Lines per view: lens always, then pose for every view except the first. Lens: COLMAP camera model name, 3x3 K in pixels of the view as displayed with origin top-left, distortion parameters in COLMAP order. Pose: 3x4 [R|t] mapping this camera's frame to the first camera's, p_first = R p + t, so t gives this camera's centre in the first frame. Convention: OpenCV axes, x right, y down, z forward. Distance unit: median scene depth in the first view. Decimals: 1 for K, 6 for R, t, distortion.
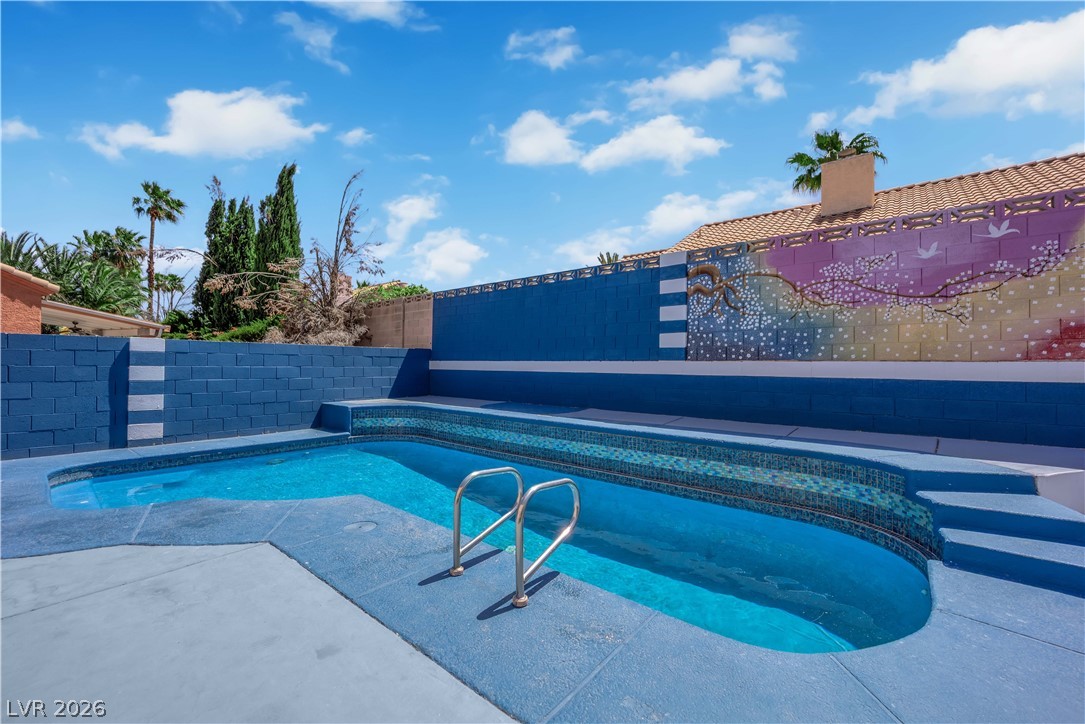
lens RADIAL K [[444.1, 0, 542.5], [0, 444.1, 362.0], [0, 0, 1]] dist [-0.010933, -0.002625]
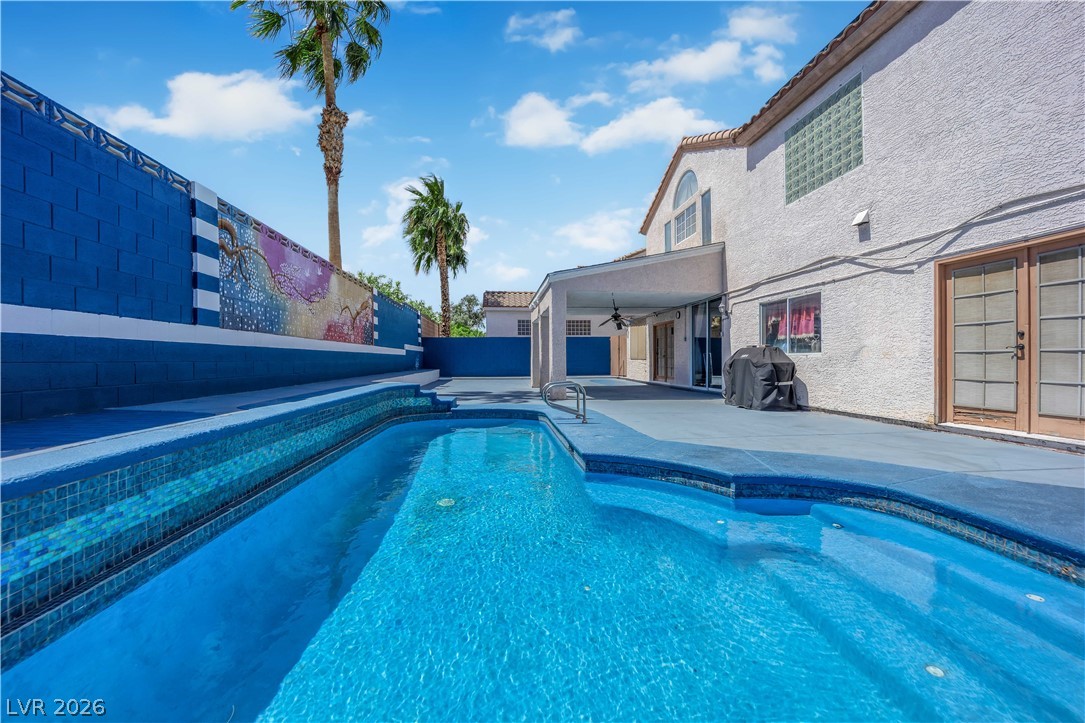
lens RADIAL K [[444.1, 0, 542.5], [0, 444.1, 361.5], [0, 0, 1]] dist [-0.010933, -0.002625]
pose [[-0.724688, -0.006825, 0.689044, -0.706411], [-0.004171, 0.999976, 0.005519, 0.054983], [-0.689065, 0.001126, -0.724699, 1.213635]]
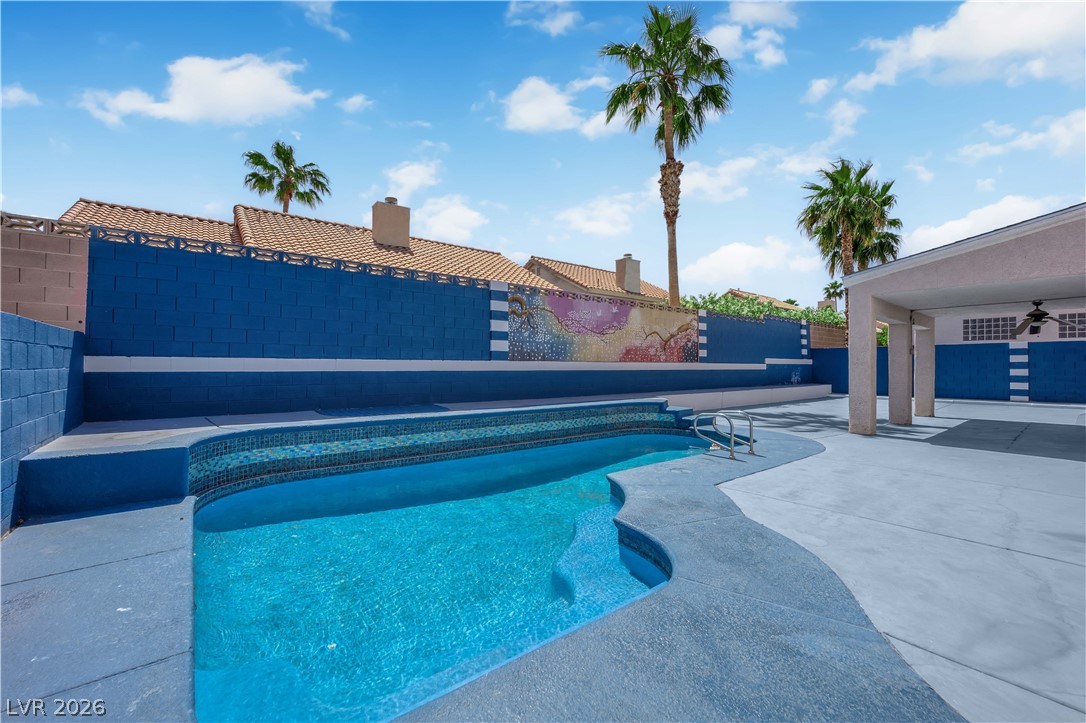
lens RADIAL K [[446.9, 0, 544.6], [0, 446.9, 362.3], [0, 0, 1]] dist [-0.012306, -0.000615]
pose [[0.194046, 0.001179, 0.980992, -1.078616], [-0.006814, 0.999977, 0.000146, 0.001206], [-0.980969, -0.006713, 0.194050, 0.626605]]
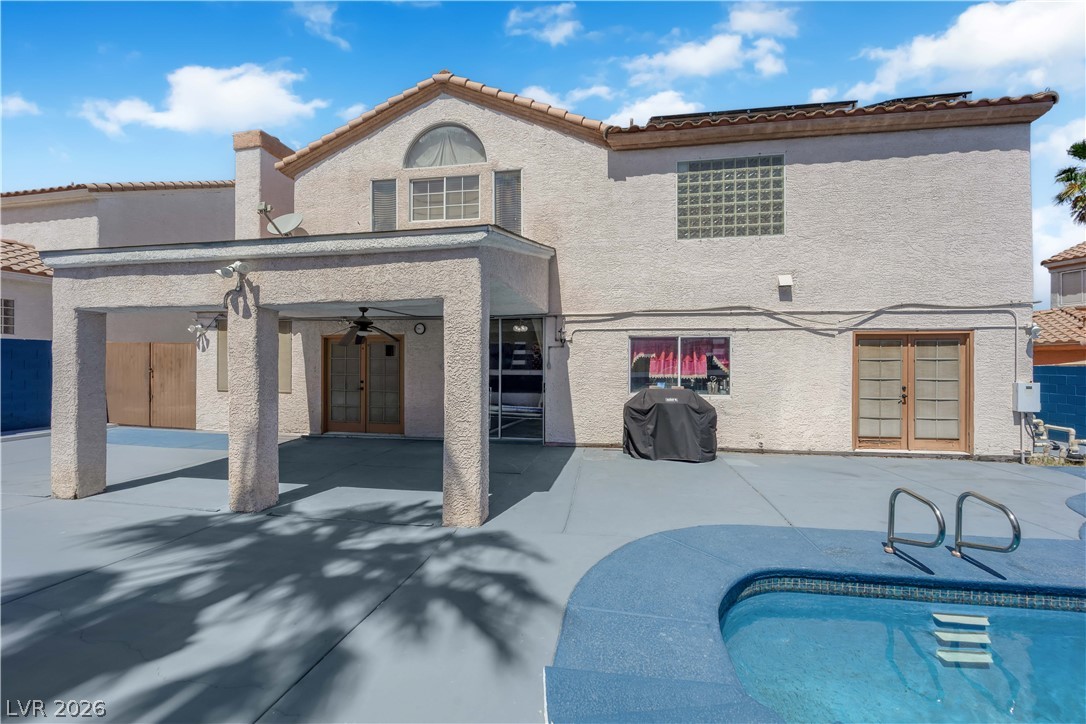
lens RADIAL K [[446.9, 0, 544.6], [0, 446.9, 362.8], [0, 0, 1]] dist [-0.012306, -0.000615]
pose [[-0.862170, -0.010445, -0.506511, 0.677735], [-0.008036, 0.999944, -0.006942, -0.044797], [0.506555, -0.001914, -0.862205, 0.646602]]
